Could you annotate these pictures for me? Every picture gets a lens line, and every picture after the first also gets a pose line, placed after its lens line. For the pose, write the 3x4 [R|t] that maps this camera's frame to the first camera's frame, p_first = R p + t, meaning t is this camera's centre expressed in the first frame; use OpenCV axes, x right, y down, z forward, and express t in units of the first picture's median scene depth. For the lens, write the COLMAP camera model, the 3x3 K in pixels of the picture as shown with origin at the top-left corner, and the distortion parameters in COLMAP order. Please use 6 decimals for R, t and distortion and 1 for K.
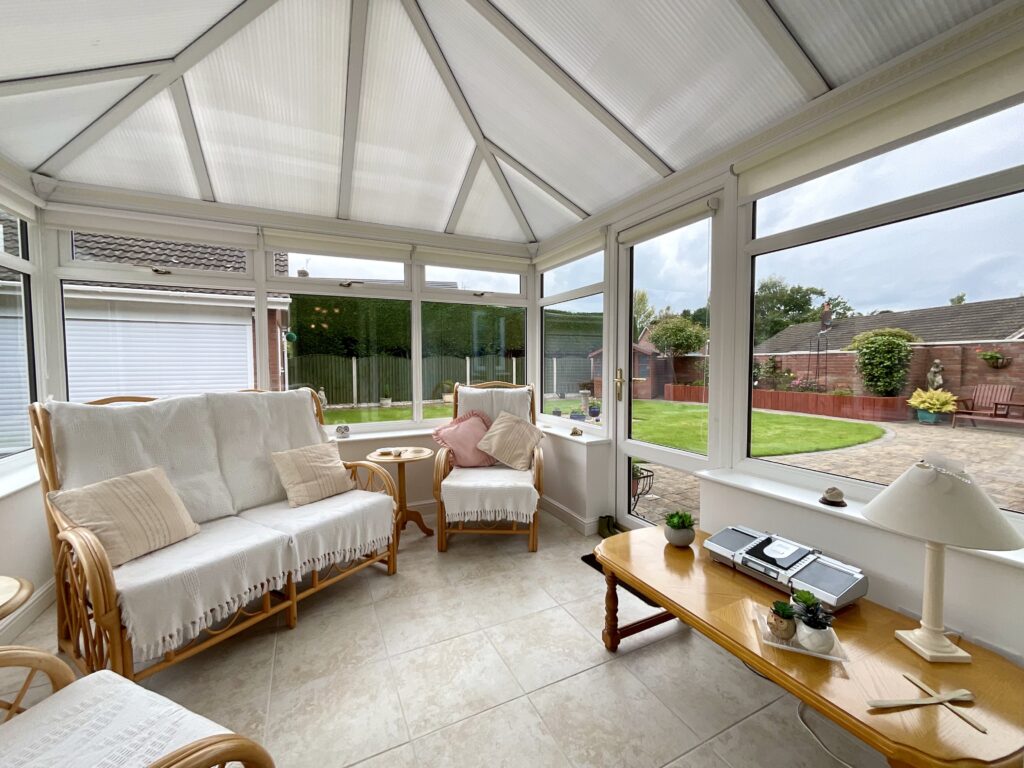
lens RADIAL K [[416.2, 0, 518.4], [0, 416.2, 386.0], [0, 0, 1]] dist [0.007624, -0.000209]
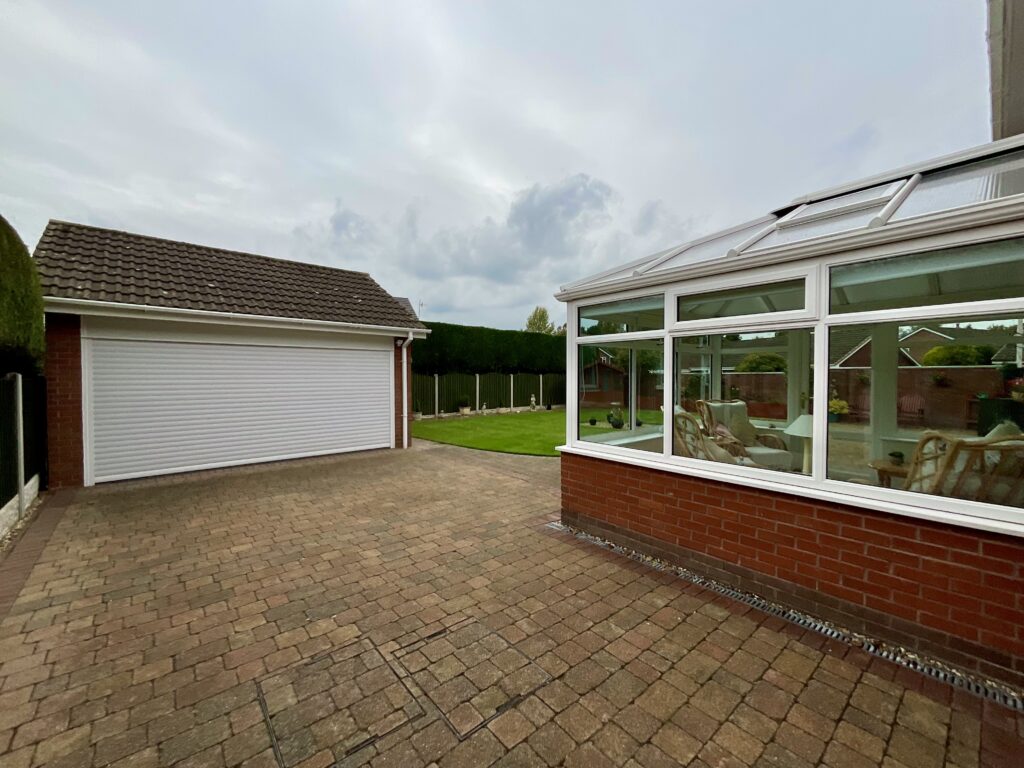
lens RADIAL K [[416.2, 0, 511.2], [0, 416.2, 382.1], [0, 0, 1]] dist [0.007624, -0.000209]
pose [[0.972040, -0.003688, 0.234784, -0.317527], [0.012782, 0.999225, -0.037221, -0.006197], [-0.234465, 0.039181, 0.971335, -0.112352]]
